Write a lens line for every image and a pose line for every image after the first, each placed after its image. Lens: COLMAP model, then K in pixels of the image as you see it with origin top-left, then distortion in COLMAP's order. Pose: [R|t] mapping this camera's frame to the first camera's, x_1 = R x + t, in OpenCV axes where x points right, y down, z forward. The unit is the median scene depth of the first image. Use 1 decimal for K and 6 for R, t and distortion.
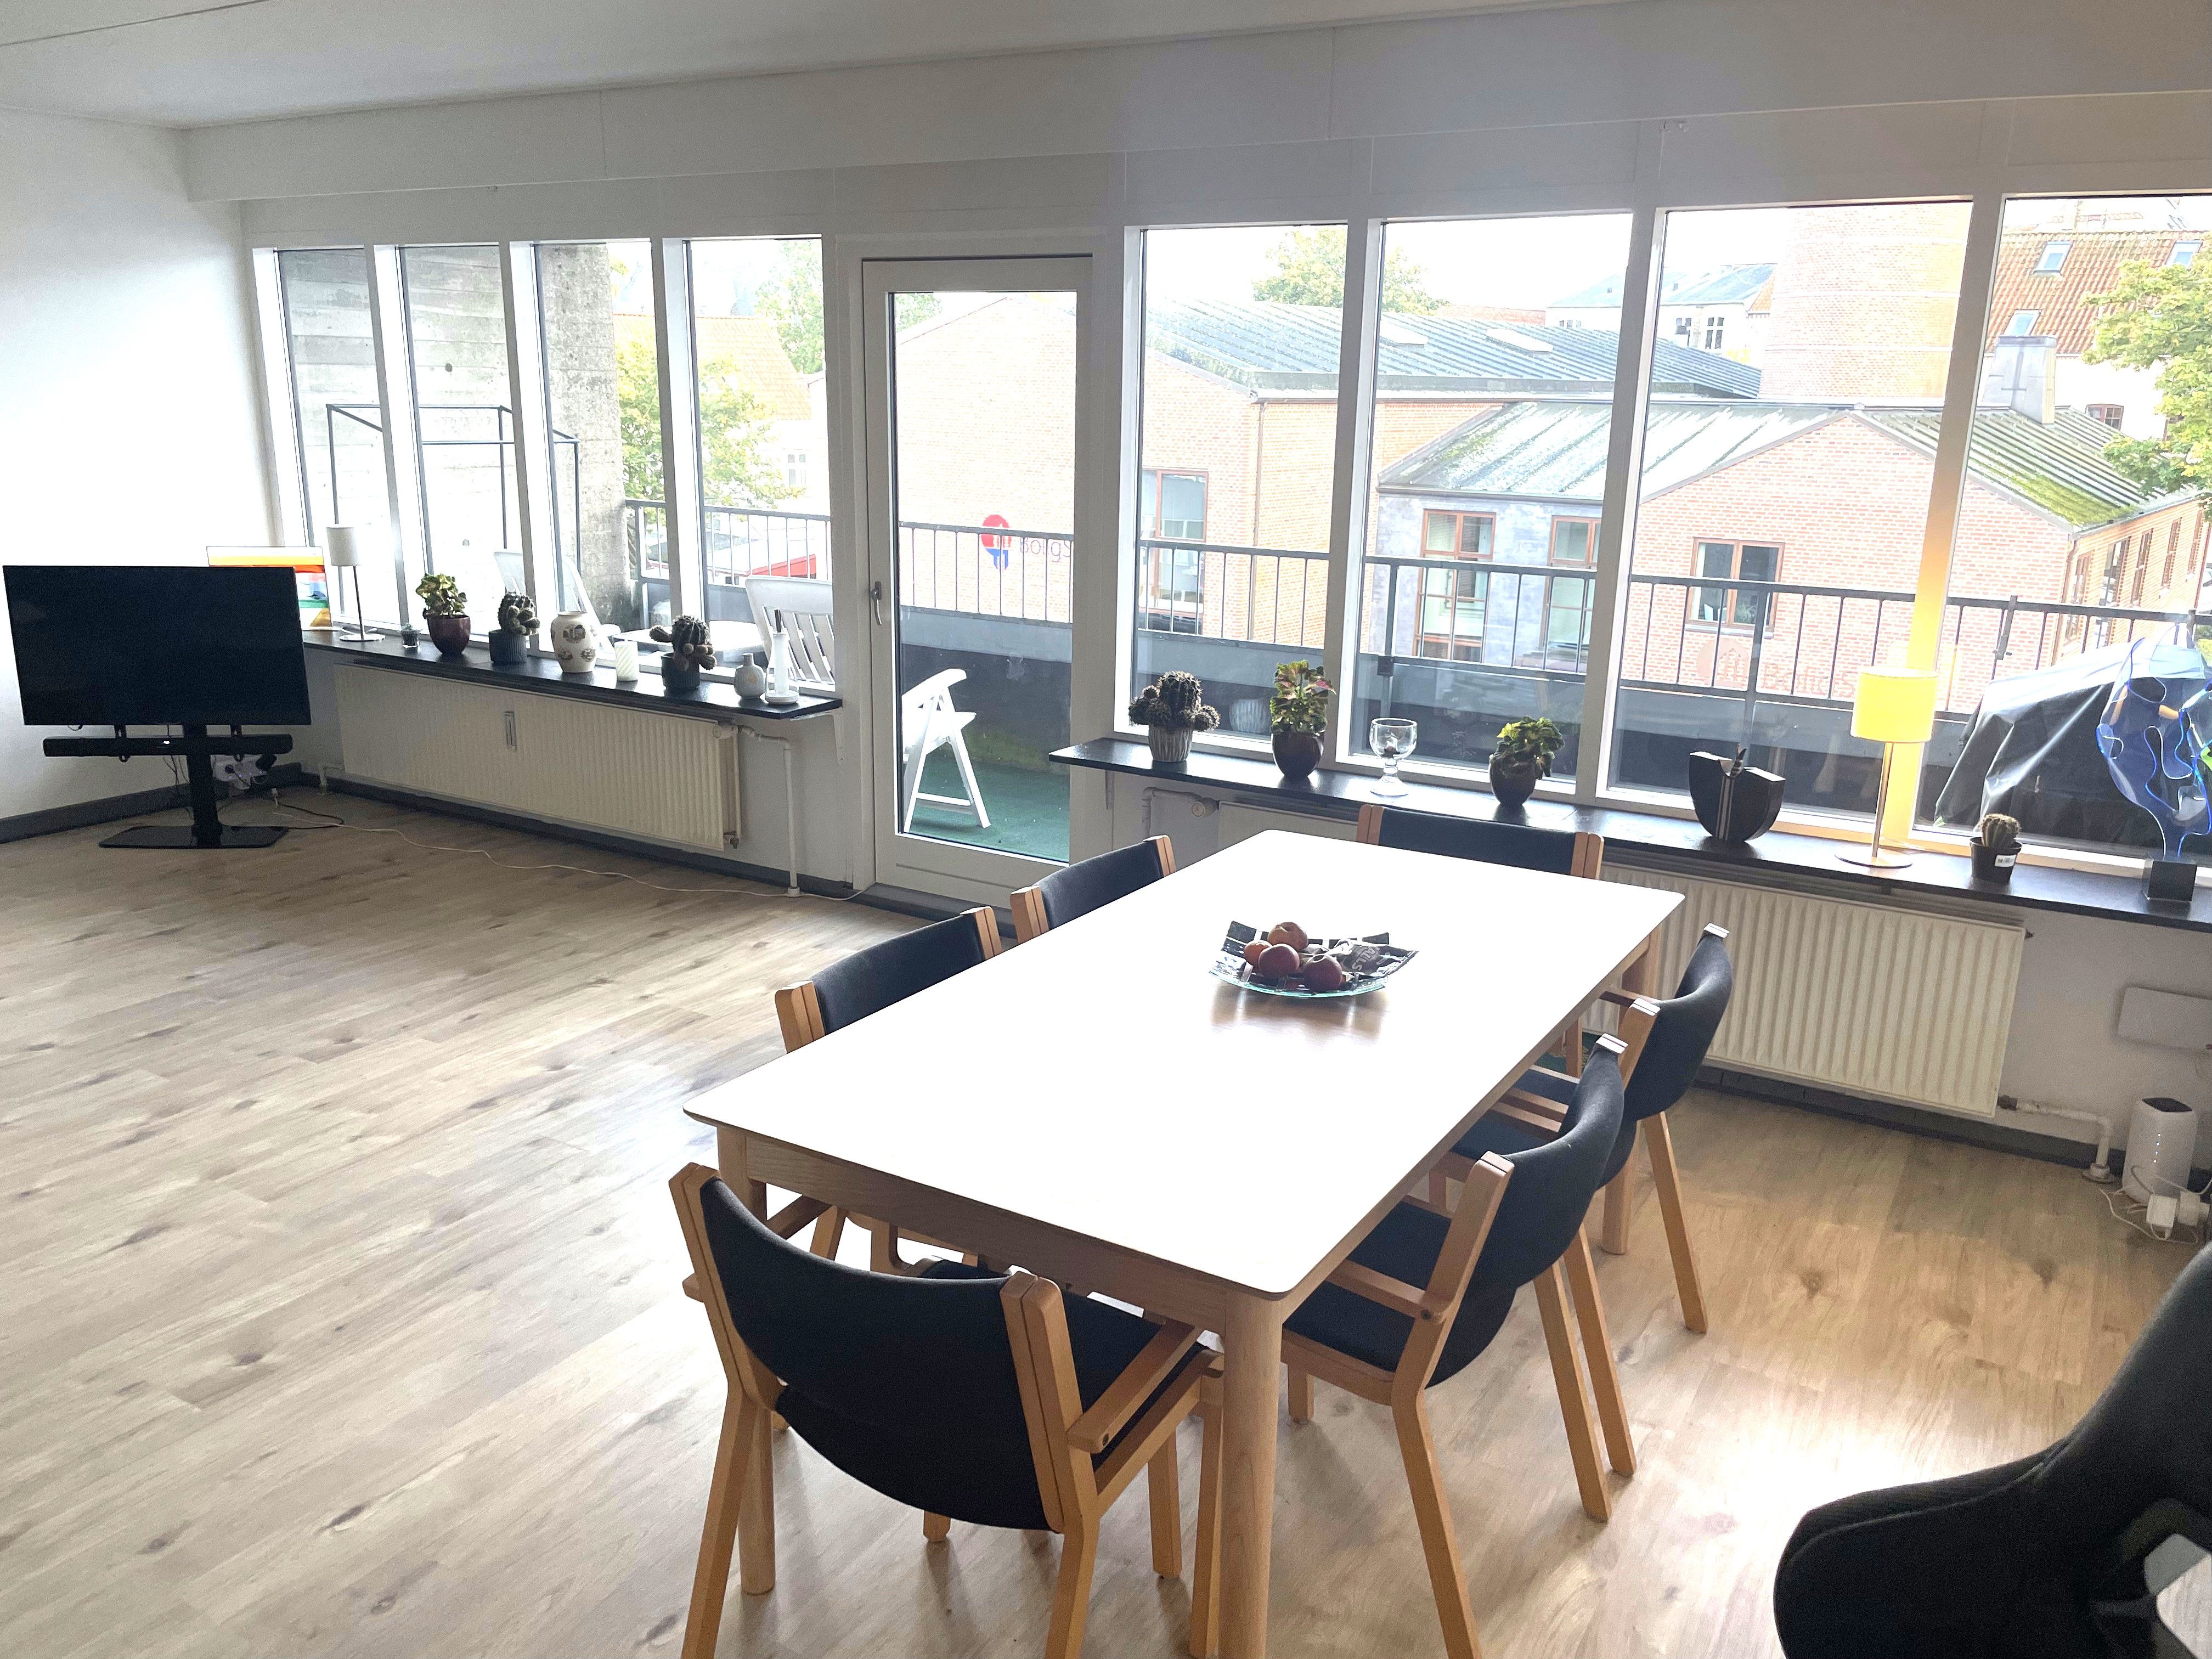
lens RADIAL K [[1662.1, 0, 1104.5], [0, 1662.1, 833.4], [0, 0, 1]] dist [0.004628, -0.023123]
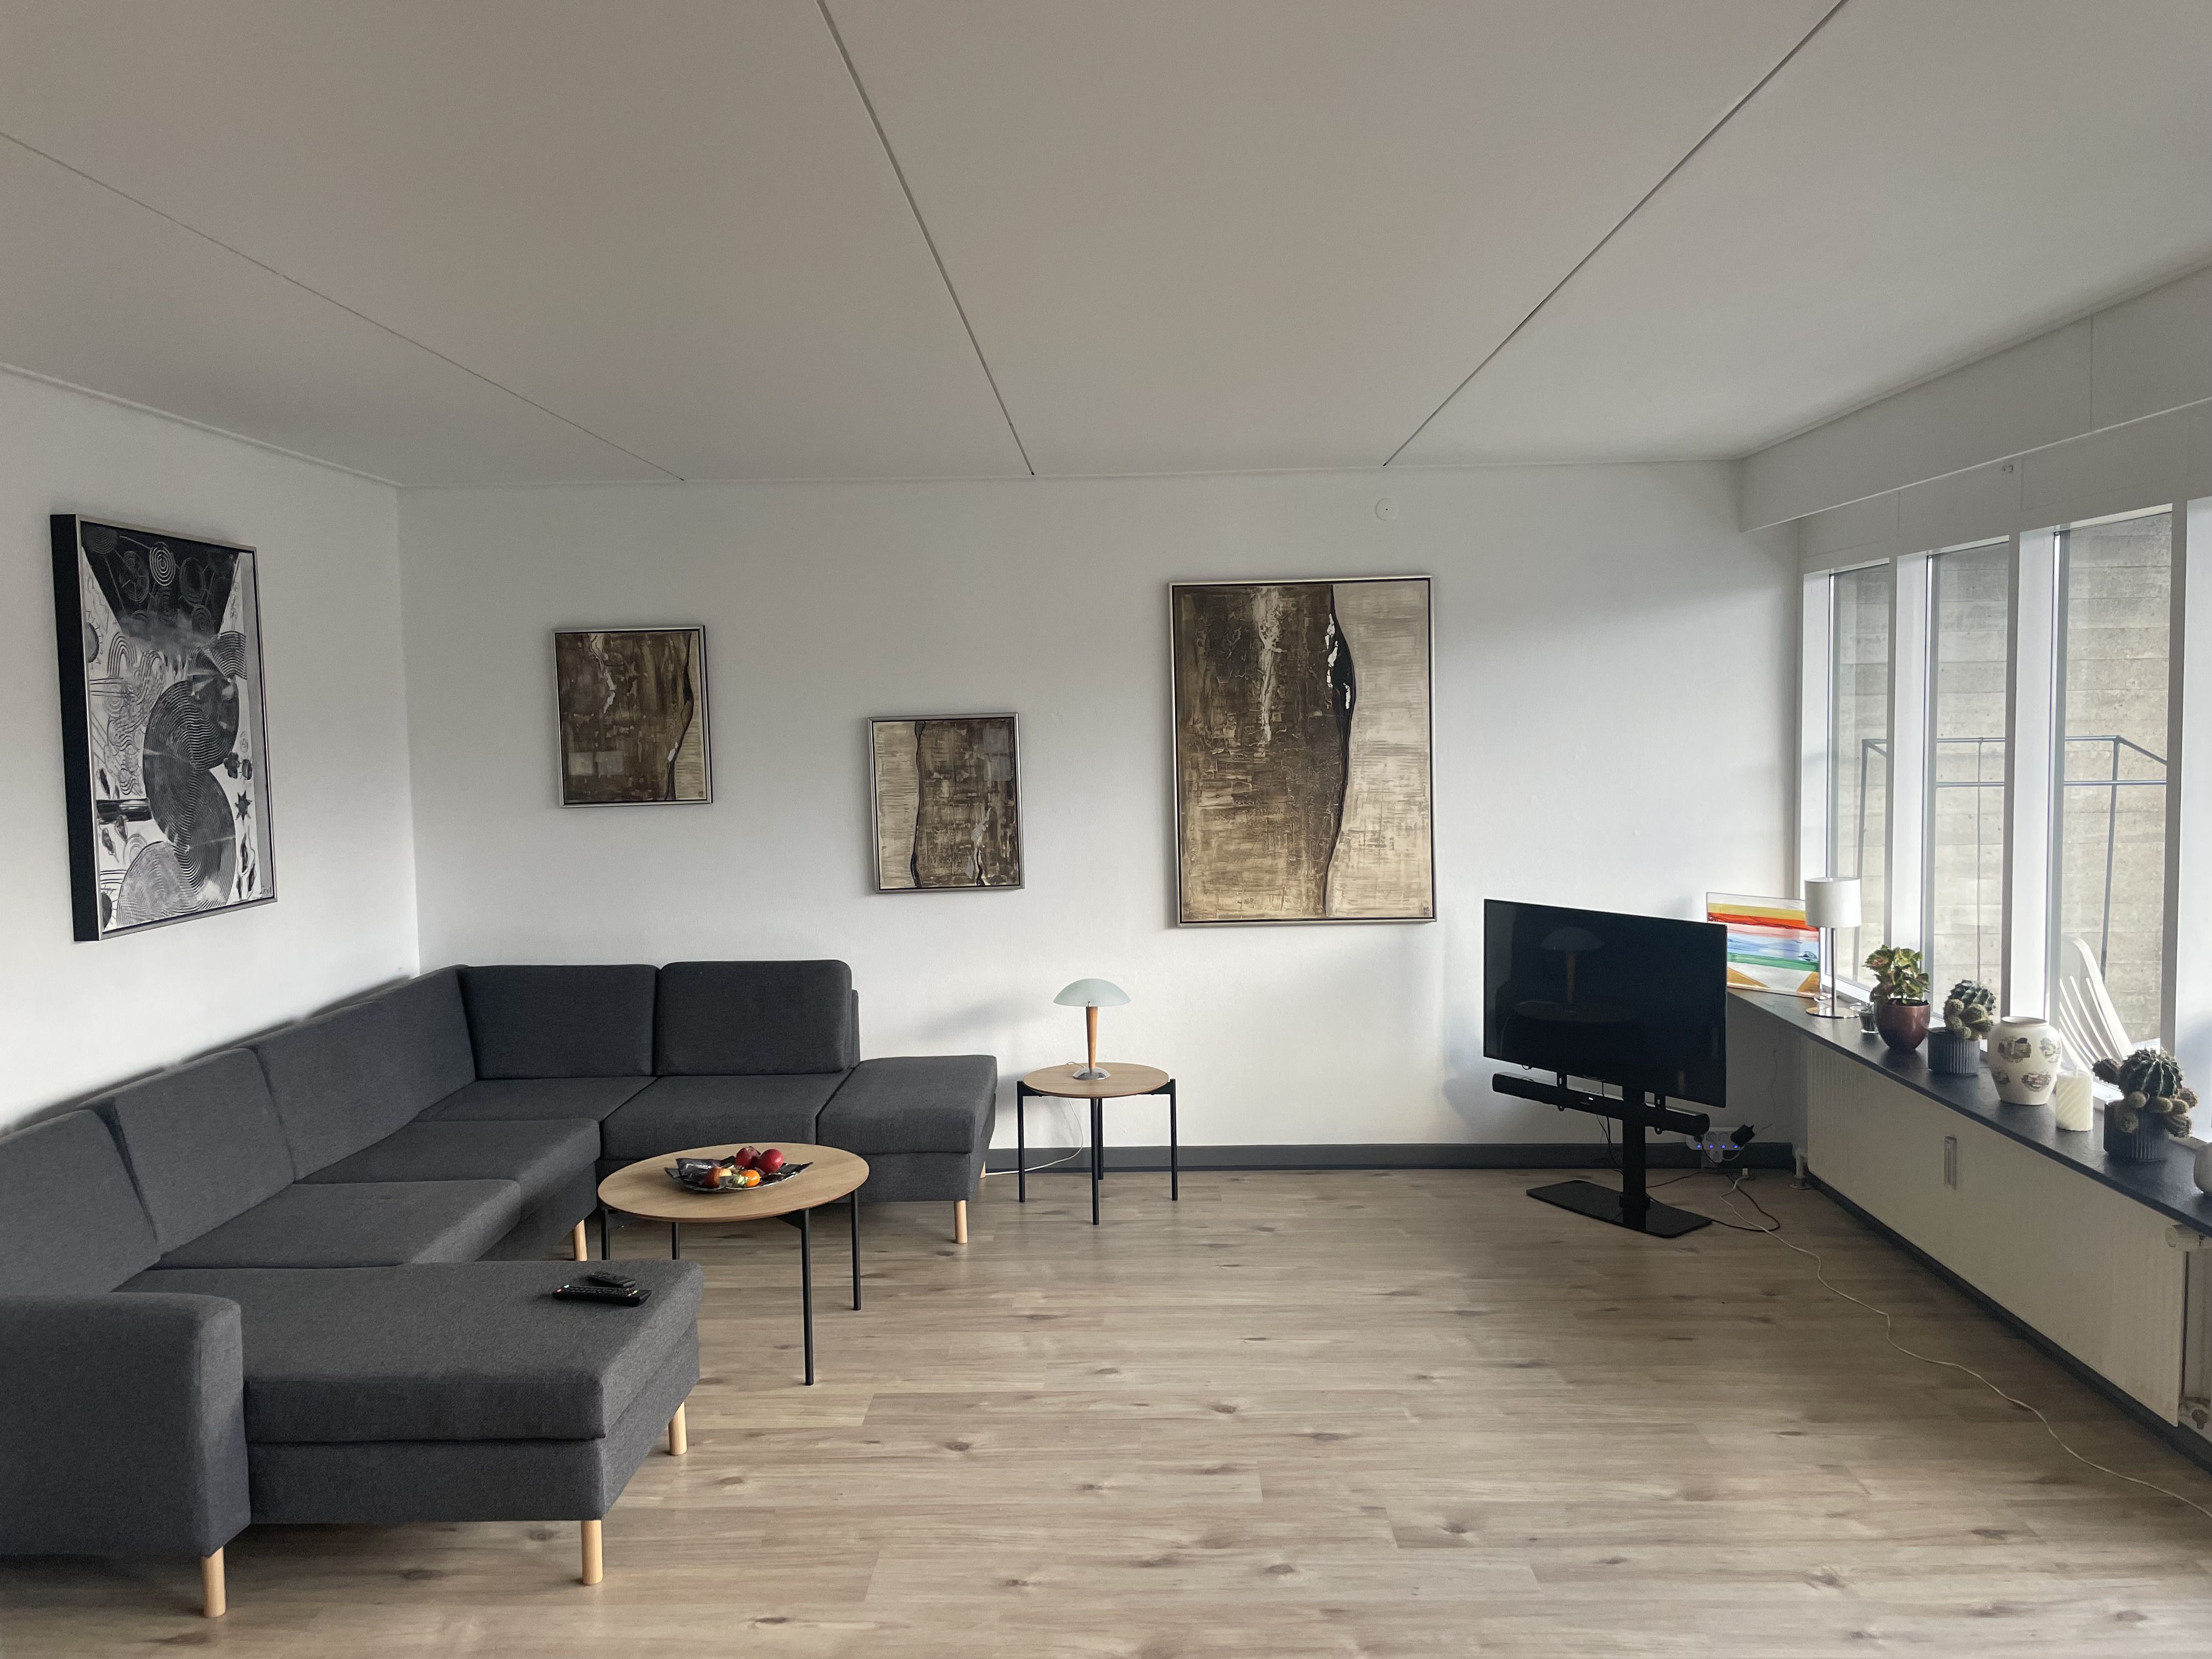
lens RADIAL K [[1662.1, 0, 1107.0], [0, 1662.1, 810.0], [0, 0, 1]] dist [0.004628, -0.023123]
pose [[0.510047, 0.023436, -0.859827, 0.097191], [-0.204326, 0.974316, -0.094649, -0.076356], [0.835526, 0.223960, 0.501736, 0.306044]]
